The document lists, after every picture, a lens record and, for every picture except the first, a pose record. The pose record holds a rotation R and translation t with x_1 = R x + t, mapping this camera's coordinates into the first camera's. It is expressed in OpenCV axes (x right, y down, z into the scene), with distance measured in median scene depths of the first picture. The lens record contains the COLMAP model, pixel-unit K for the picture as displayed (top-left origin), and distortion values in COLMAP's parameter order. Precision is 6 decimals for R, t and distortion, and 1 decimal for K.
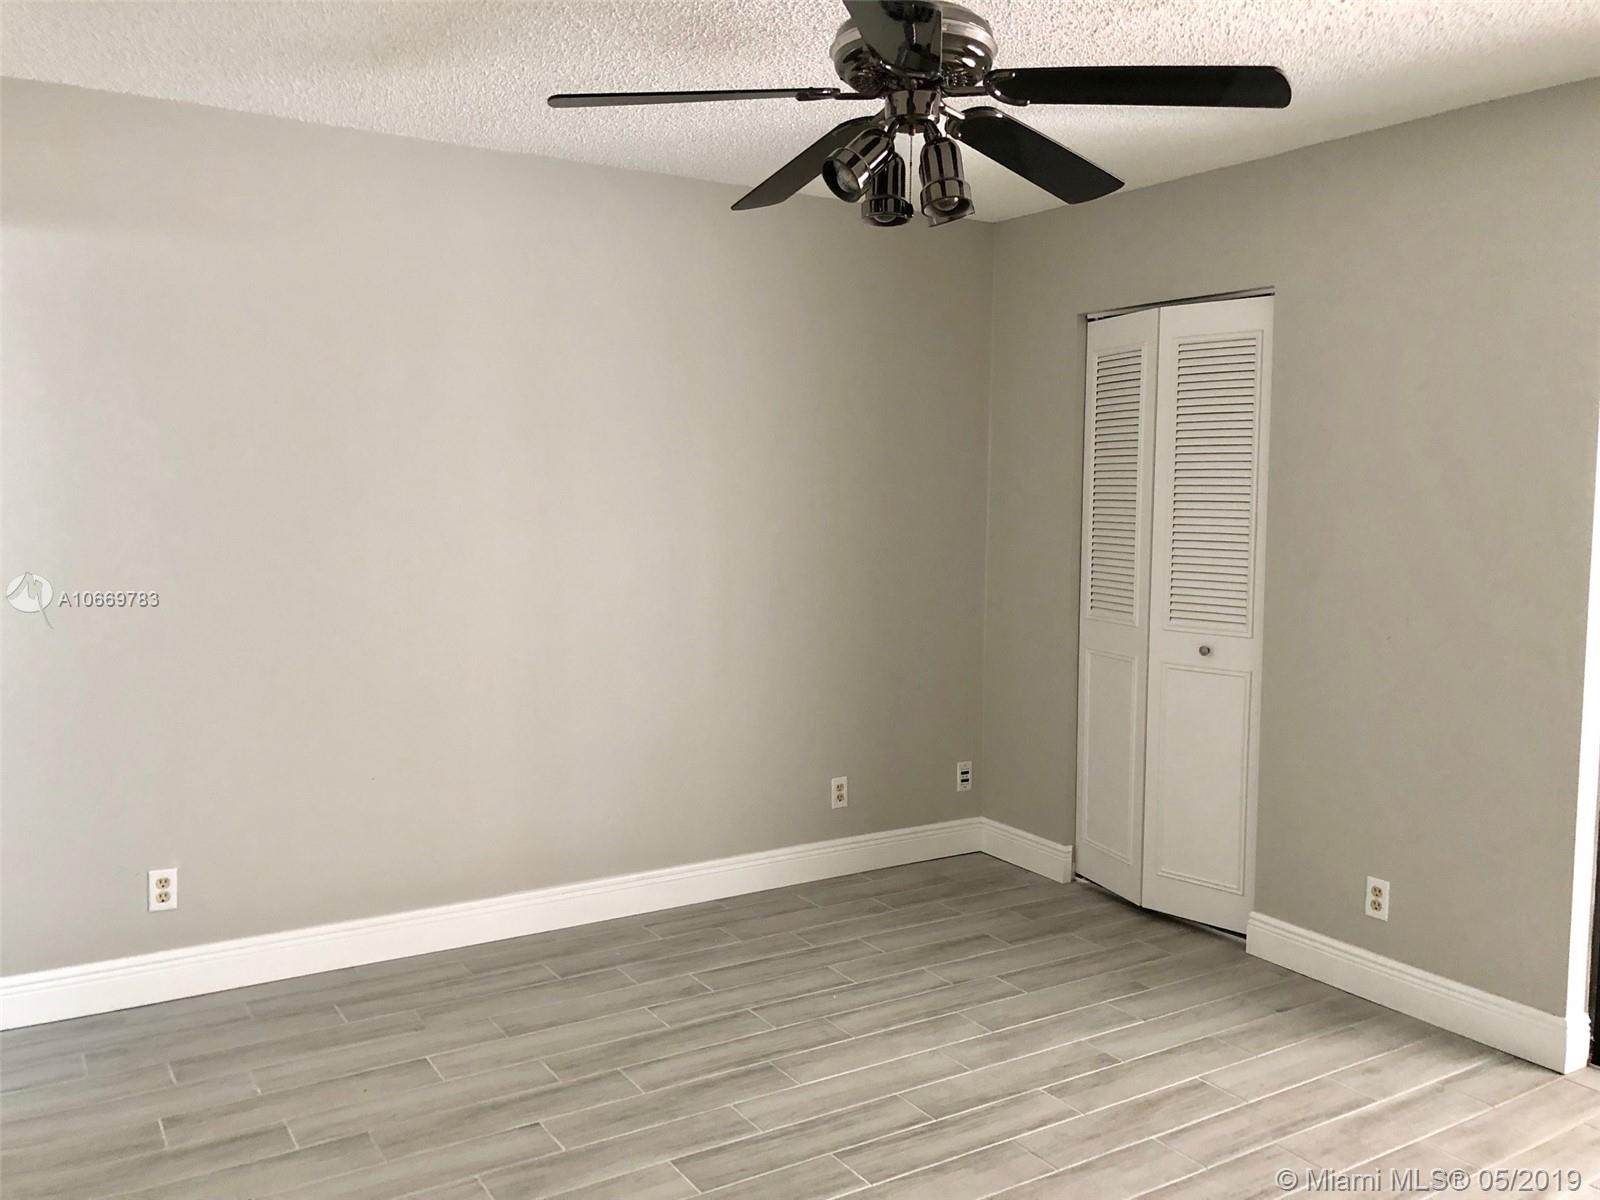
lens RADIAL K [[1330.4, 0, 800.7], [0, 1330.4, 591.6], [0, 0, 1]] dist [0.006116, 0.020622]
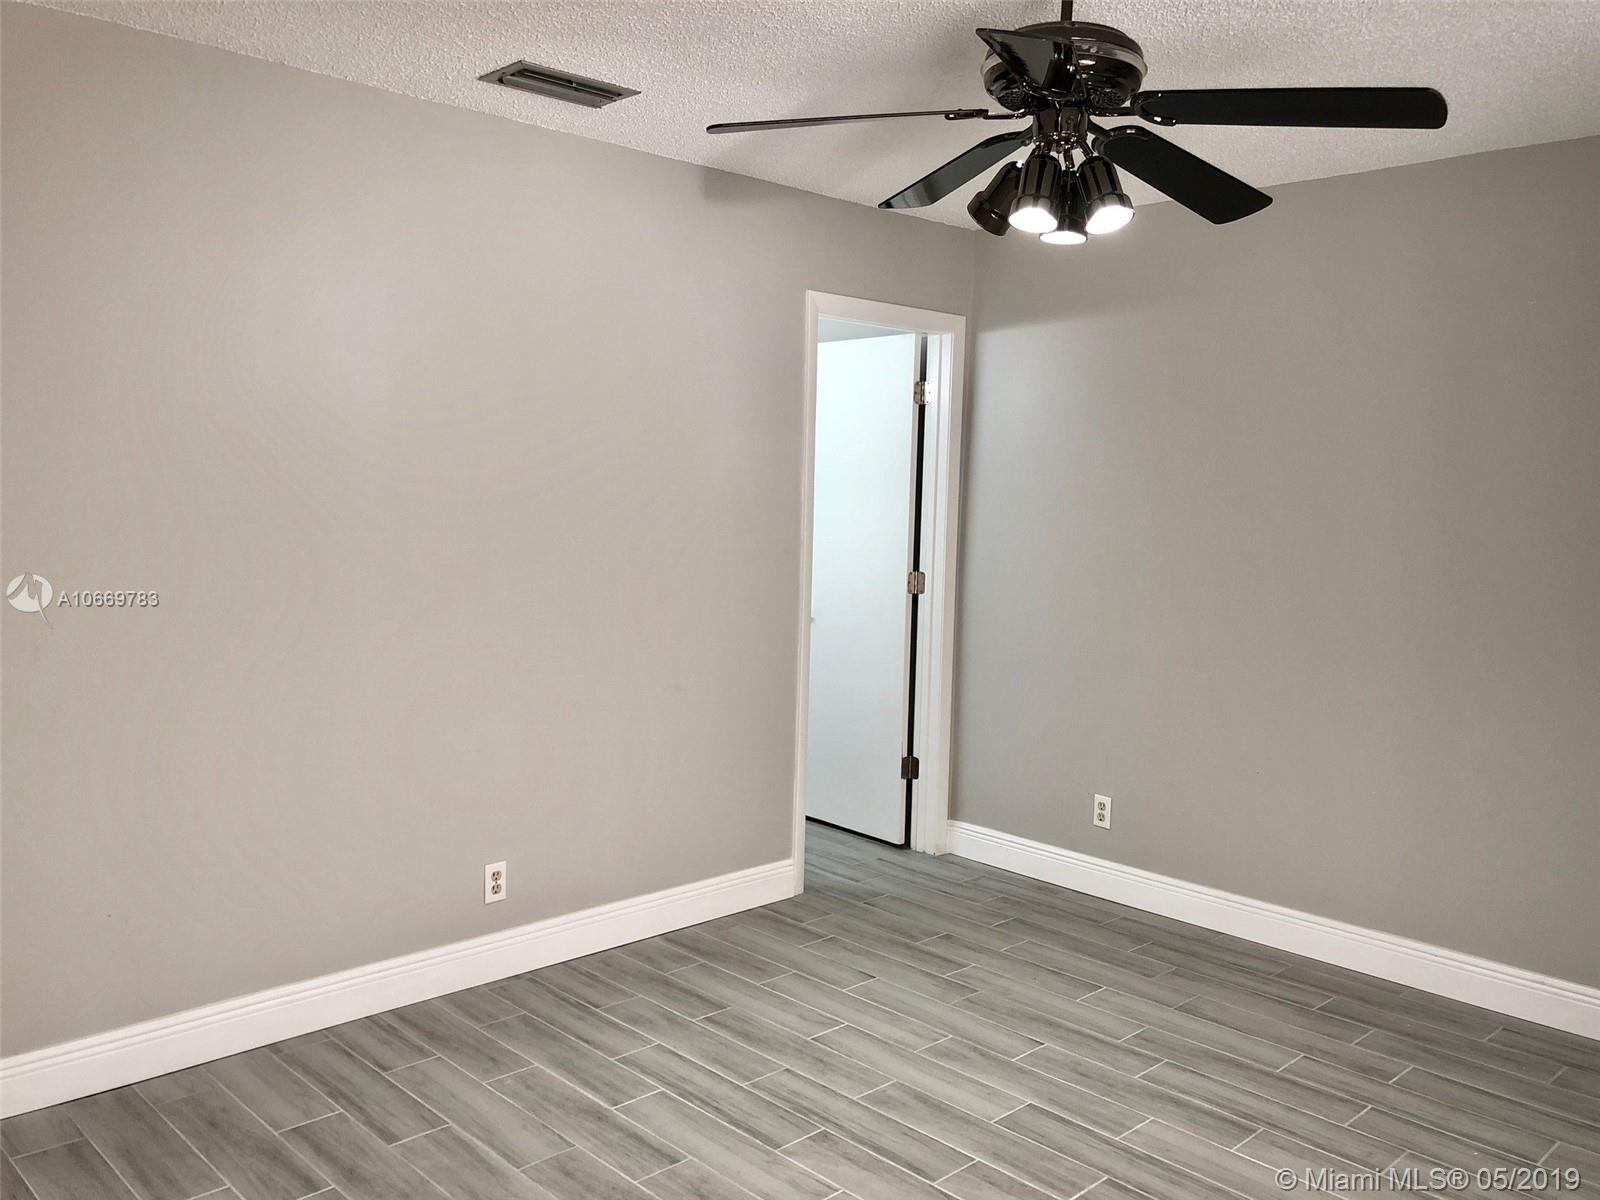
lens RADIAL K [[1330.4, 0, 806.1], [0, 1330.4, 602.0], [0, 0, 1]] dist [0.006116, 0.020622]
pose [[0.206472, 0.087361, -0.974545, 0.776987], [-0.105604, 0.992178, 0.066568, -0.041374], [0.972737, 0.089171, 0.214083, 0.448301]]
